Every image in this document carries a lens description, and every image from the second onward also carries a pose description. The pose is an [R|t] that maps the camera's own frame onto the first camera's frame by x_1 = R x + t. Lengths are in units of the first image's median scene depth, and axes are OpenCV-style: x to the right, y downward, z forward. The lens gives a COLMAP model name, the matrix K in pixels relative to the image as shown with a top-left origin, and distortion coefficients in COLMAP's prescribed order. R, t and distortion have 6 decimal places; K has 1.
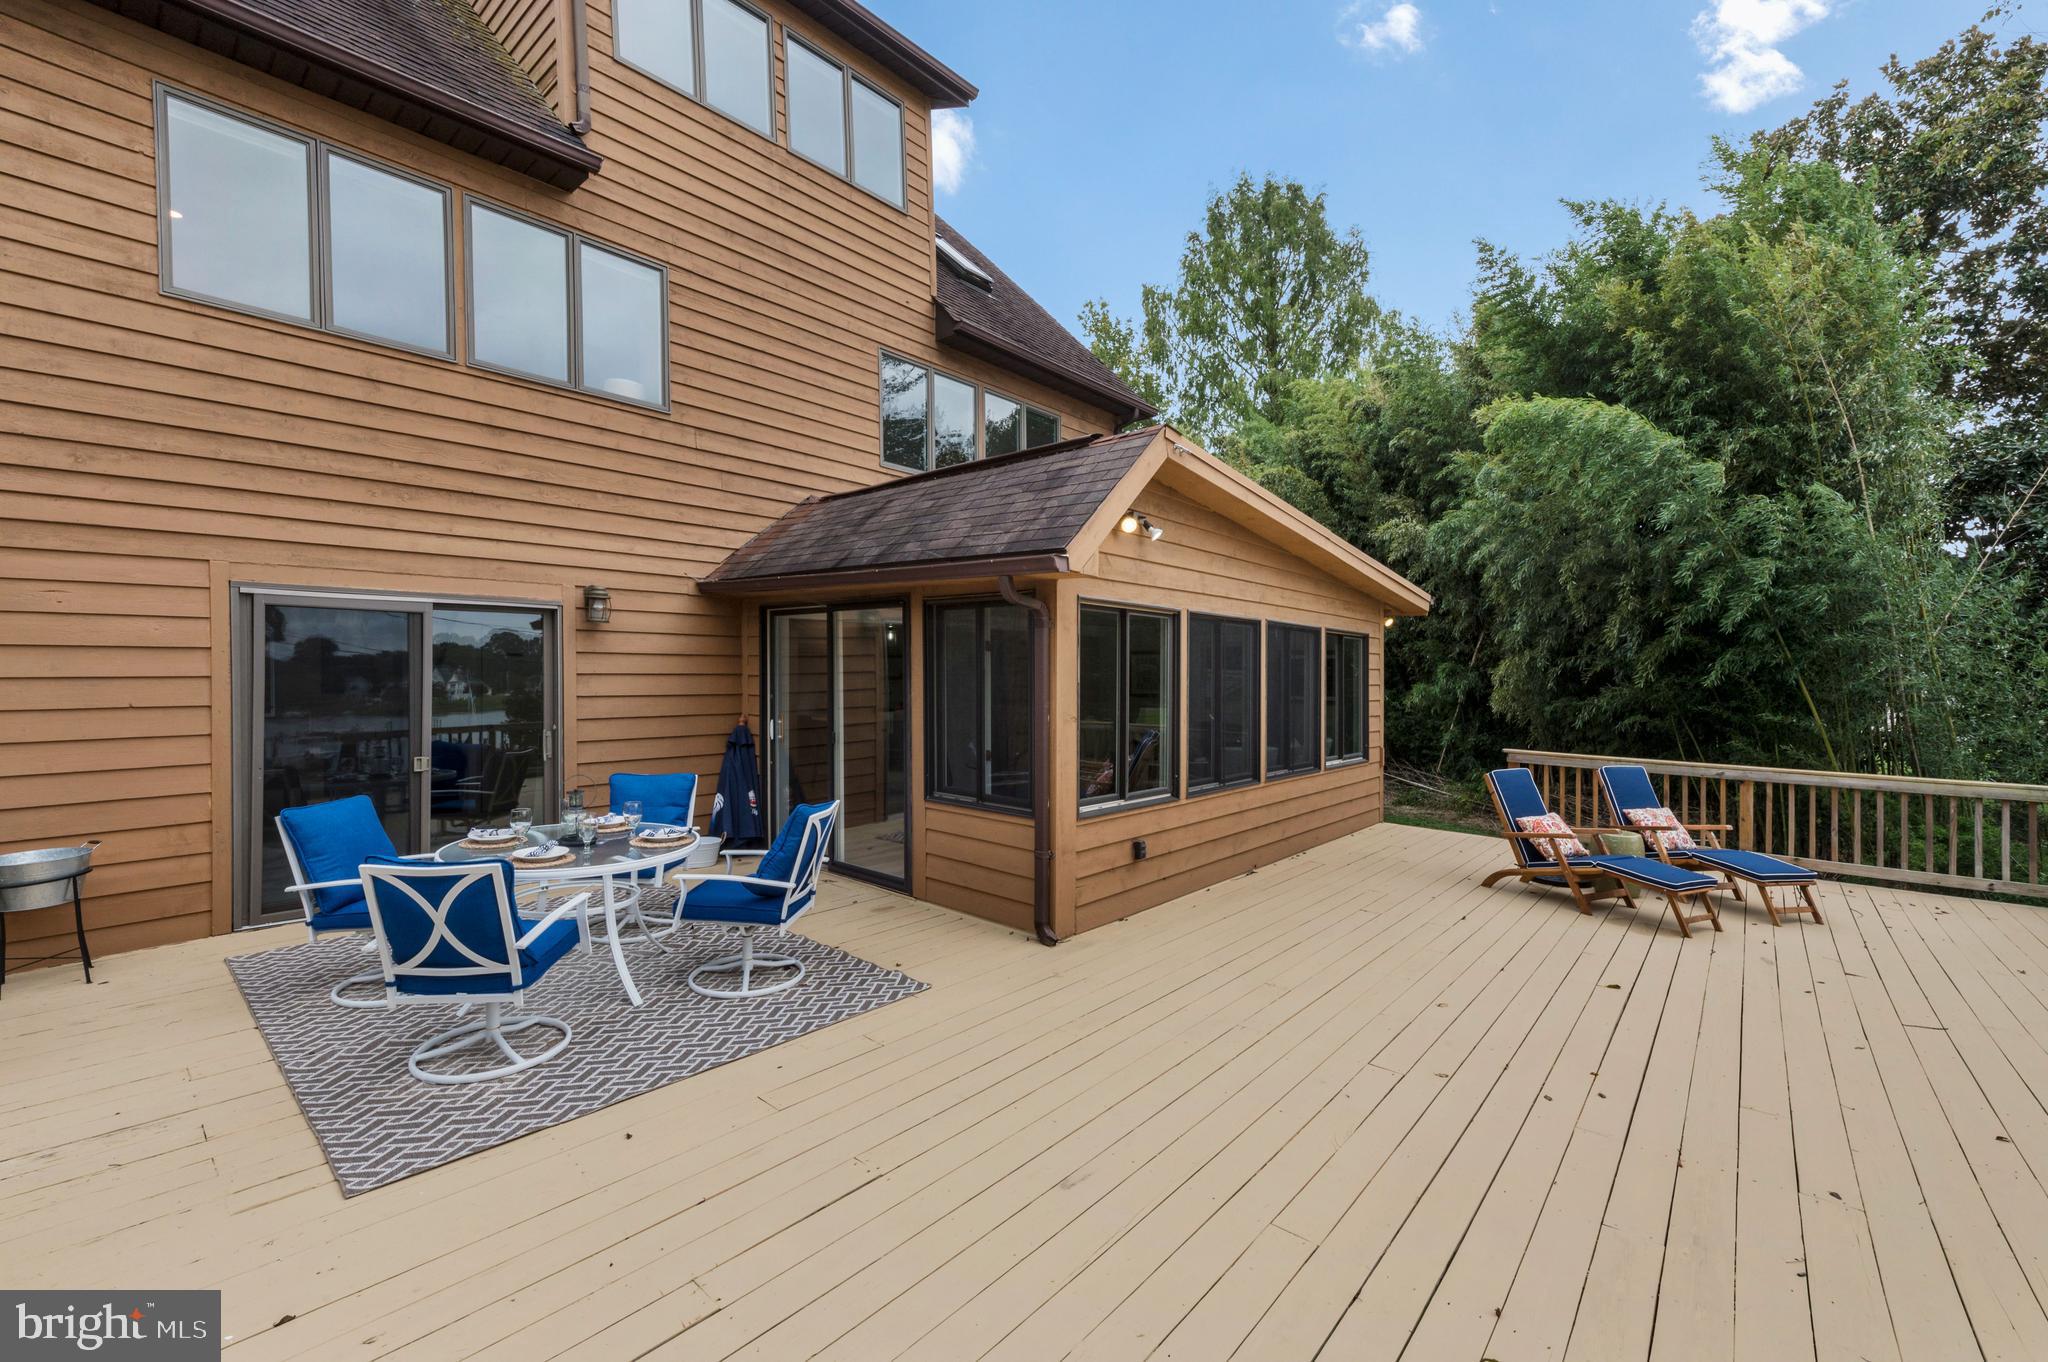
lens RADIAL K [[836.7, 0, 1035.7], [0, 836.7, 676.9], [0, 0, 1]] dist [0.000922, 0.000029]
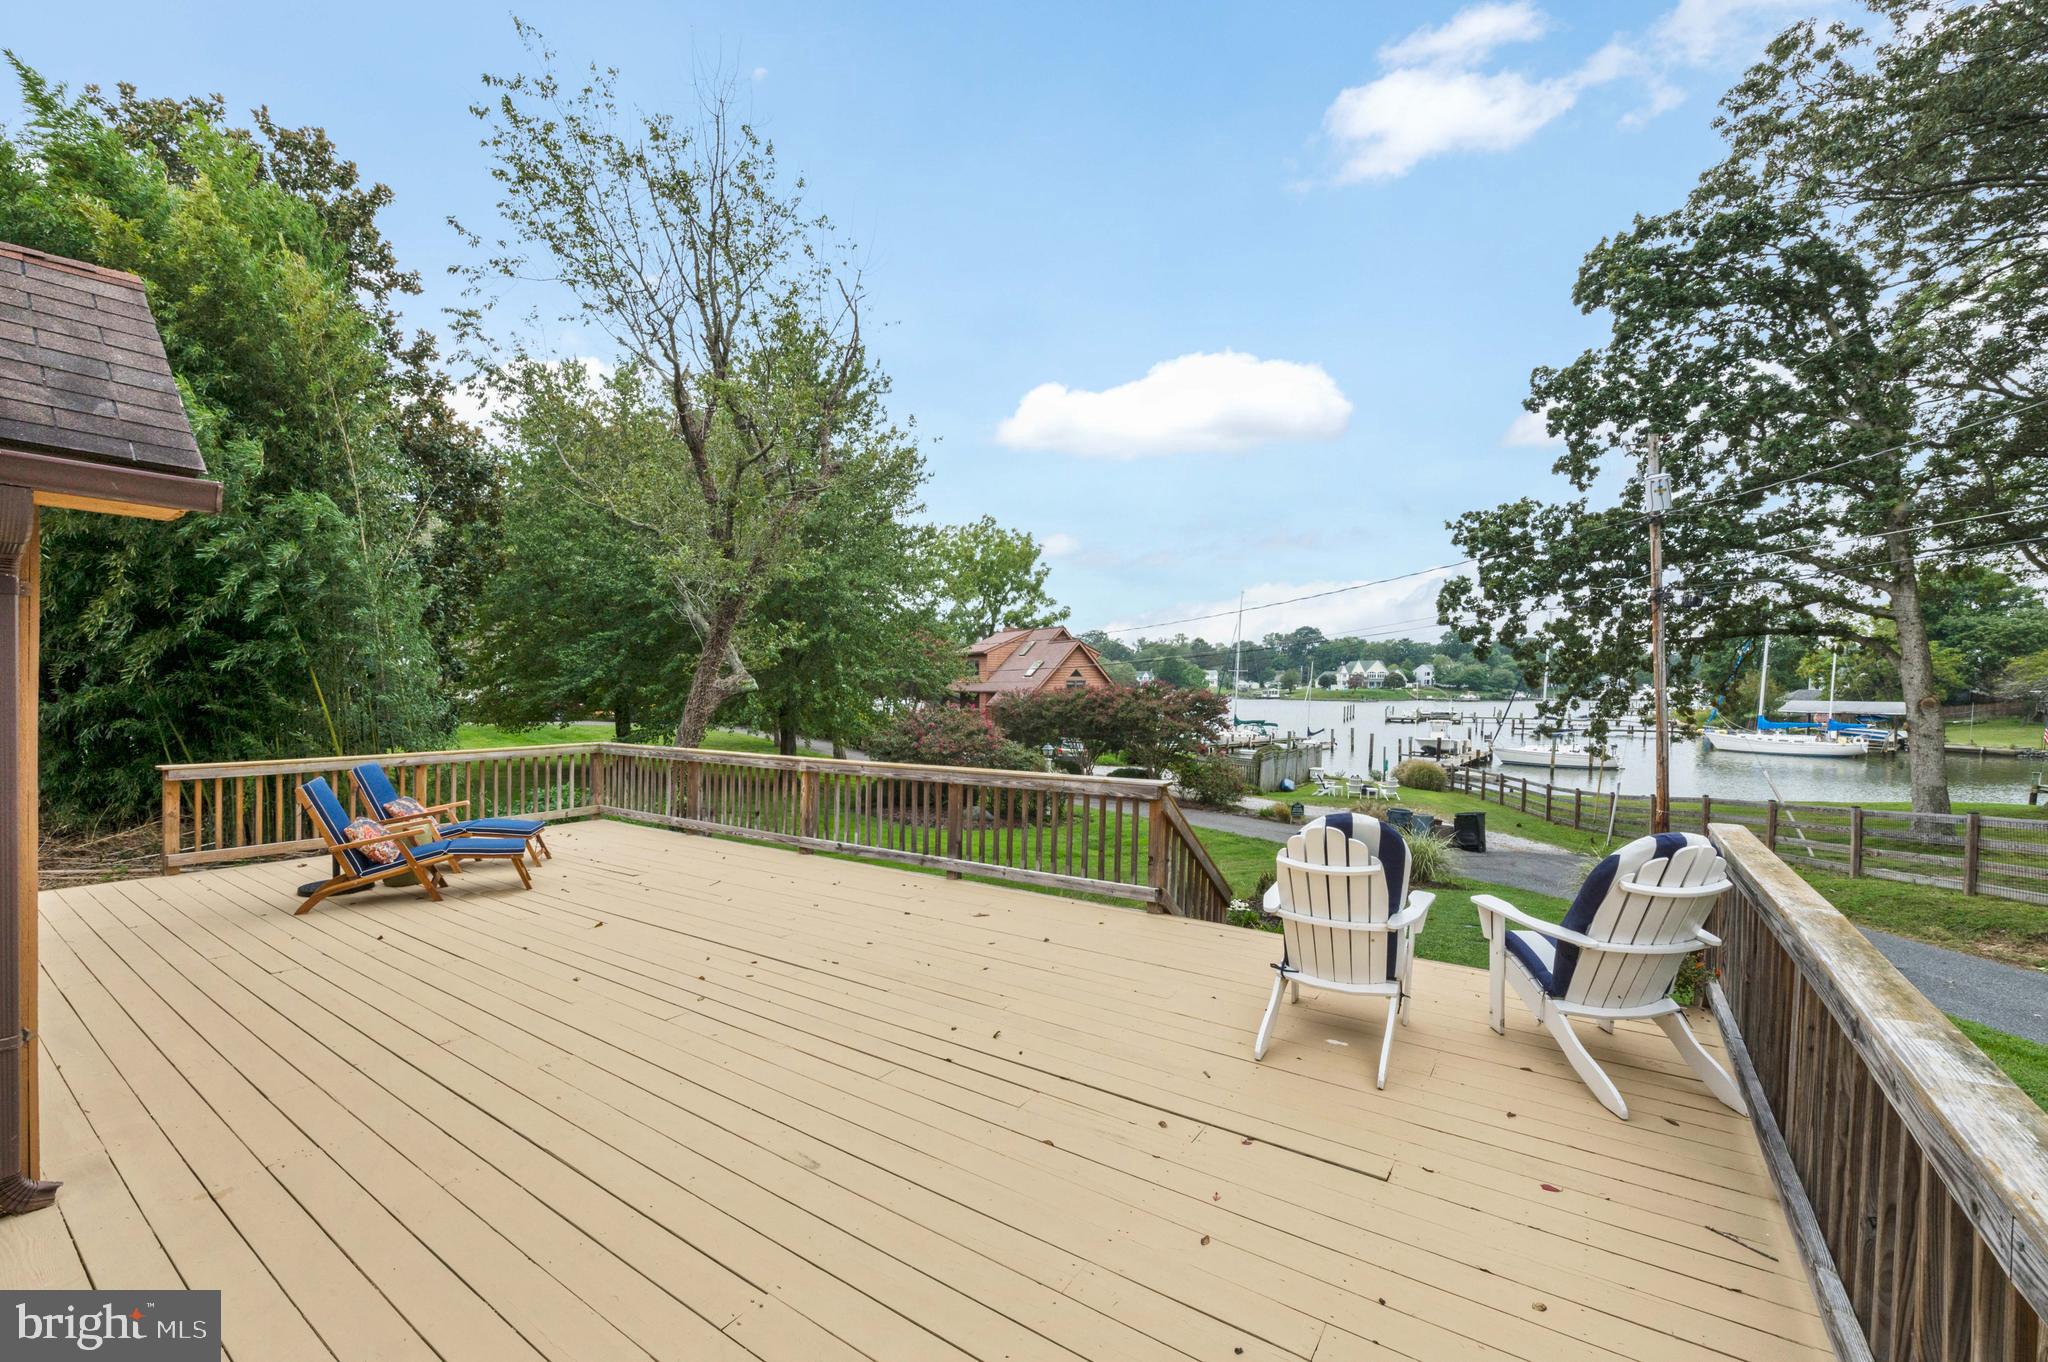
lens RADIAL K [[845.3, 0, 1024.0], [0, 845.3, 681.0], [0, 0, 1]] dist [-0.032741, 0.000128]
pose [[-0.111869, -0.017262, 0.993573, -0.286496], [0.001146, 0.999846, 0.017500, -0.008048], [-0.993722, 0.003097, -0.111832, 0.232373]]
